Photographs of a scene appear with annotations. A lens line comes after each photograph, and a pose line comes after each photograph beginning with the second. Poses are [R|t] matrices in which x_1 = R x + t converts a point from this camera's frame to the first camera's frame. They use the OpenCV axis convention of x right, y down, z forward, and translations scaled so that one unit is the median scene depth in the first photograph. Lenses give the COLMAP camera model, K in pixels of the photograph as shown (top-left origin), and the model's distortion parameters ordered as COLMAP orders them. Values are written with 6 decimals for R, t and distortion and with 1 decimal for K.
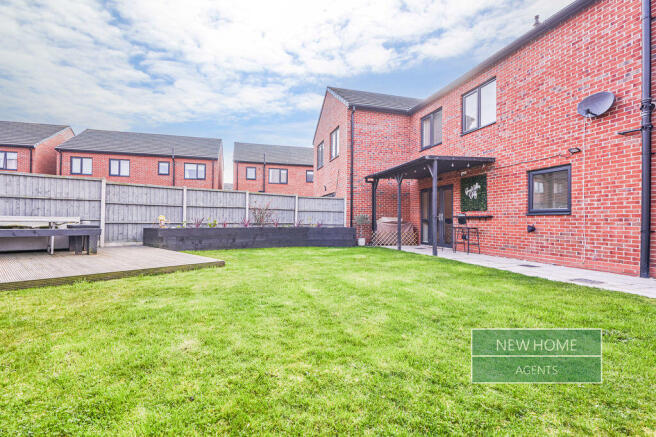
lens RADIAL K [[312.2, 0, 328.0], [0, 312.2, 218.5], [0, 0, 1]] dist [0.001930, 0.000089]
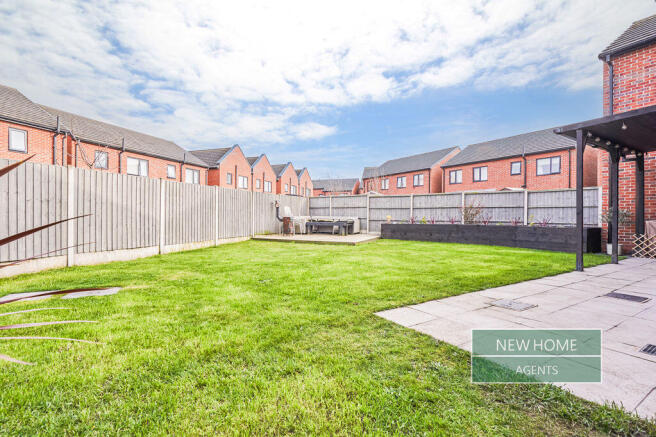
lens RADIAL K [[312.2, 0, 328.0], [0, 312.2, 218.5], [0, 0, 1]] dist [0.001930, 0.000089]
pose [[0.306927, -0.001820, -0.951731, 0.752293], [0.006861, 0.999976, 0.000300, 0.003185], [0.951708, -0.006622, 0.306932, 0.247790]]
